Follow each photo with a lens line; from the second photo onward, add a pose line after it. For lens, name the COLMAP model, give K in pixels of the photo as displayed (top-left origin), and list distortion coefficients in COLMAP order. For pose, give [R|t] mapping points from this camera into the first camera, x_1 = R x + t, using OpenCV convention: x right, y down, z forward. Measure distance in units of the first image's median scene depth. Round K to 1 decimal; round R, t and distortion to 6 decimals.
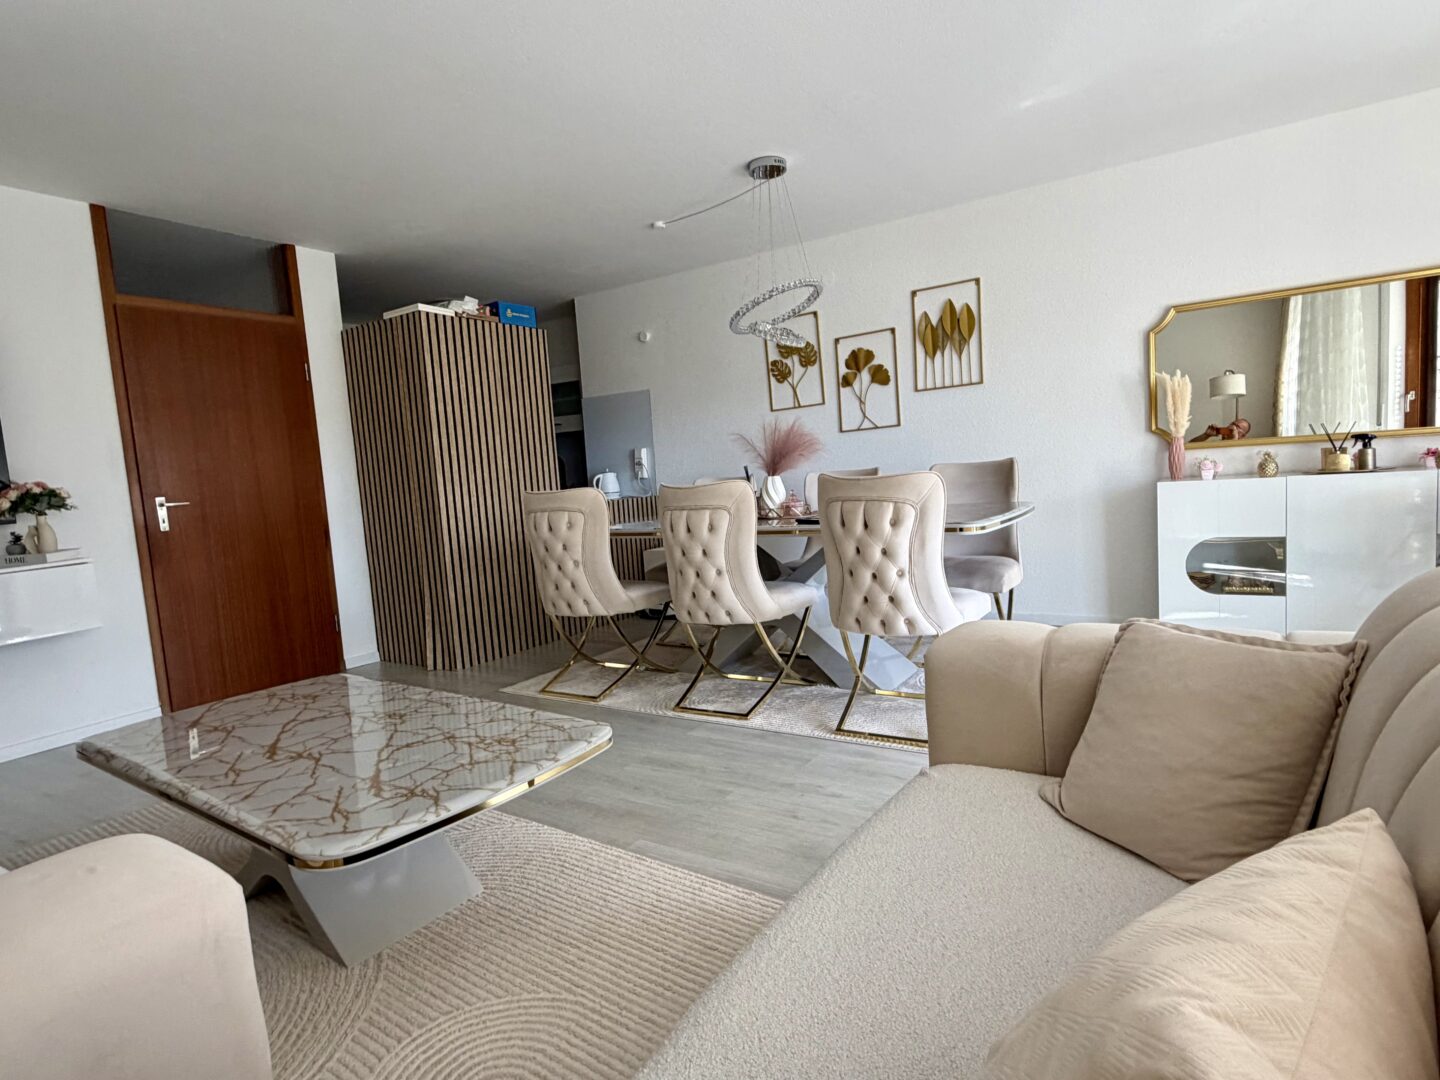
lens RADIAL K [[731.0, 0, 720.0], [0, 731.0, 540.0], [0, 0, 1]] dist [-0.003799, -0.000772]
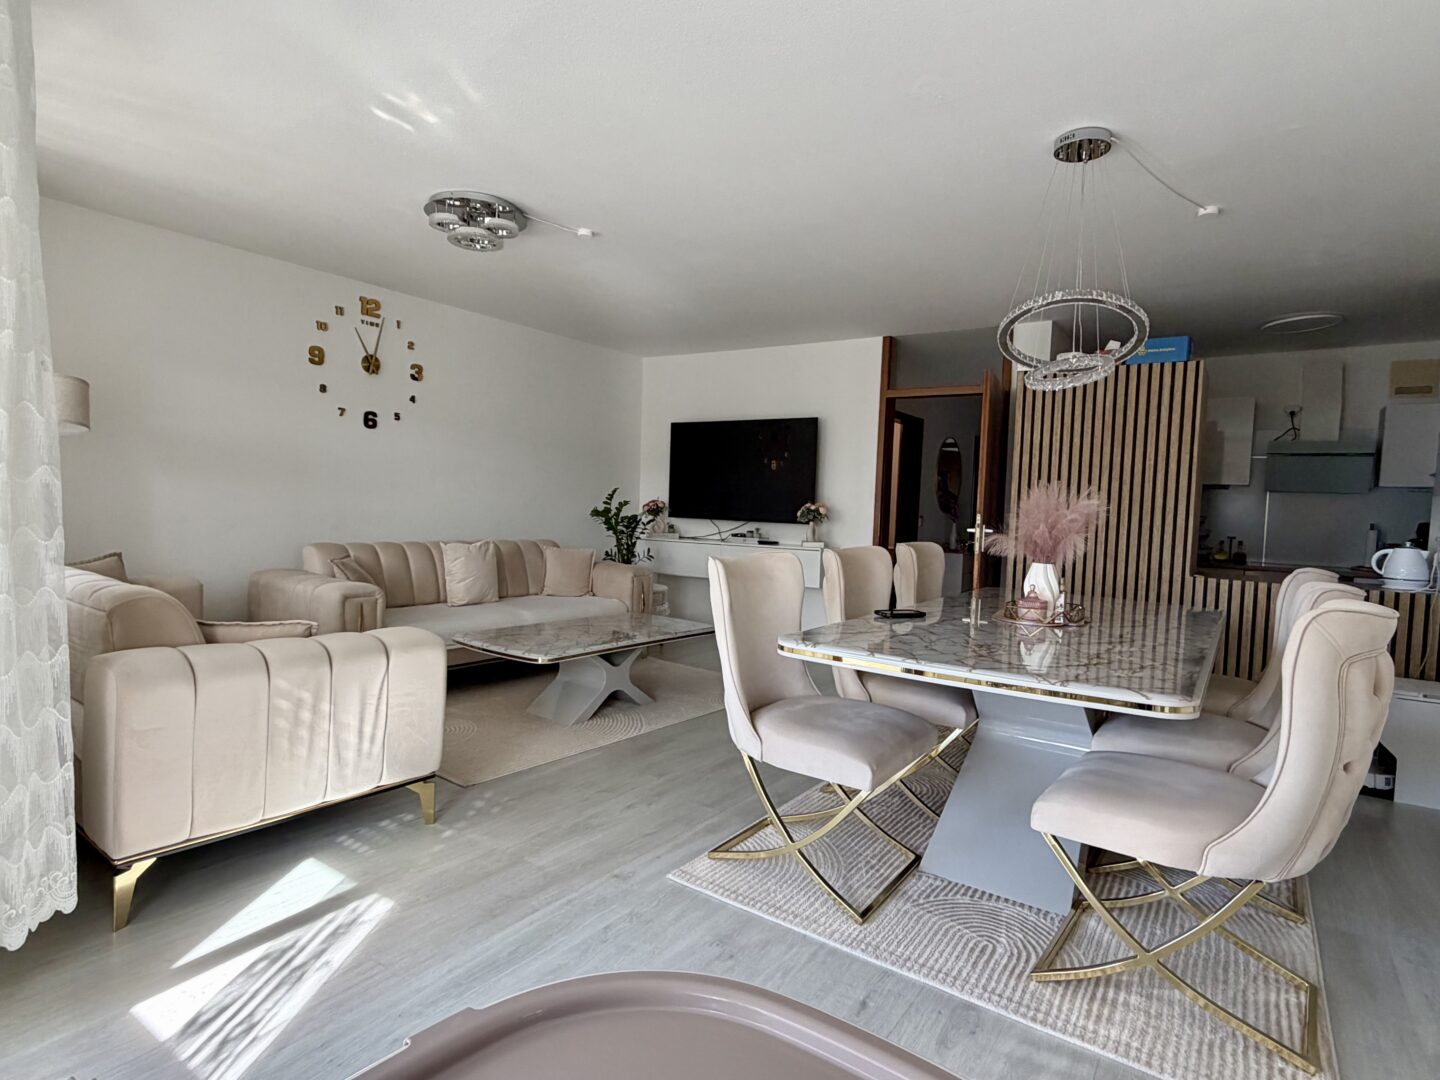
lens RADIAL K [[731.0, 0, 720.0], [0, 731.0, 540.0], [0, 0, 1]] dist [-0.003799, -0.000772]
pose [[-0.007056, 0.108860, -0.994032, 1.234284], [-0.136158, 0.984694, 0.108804, -0.223662], [0.990662, 0.136113, 0.007874, 1.015477]]
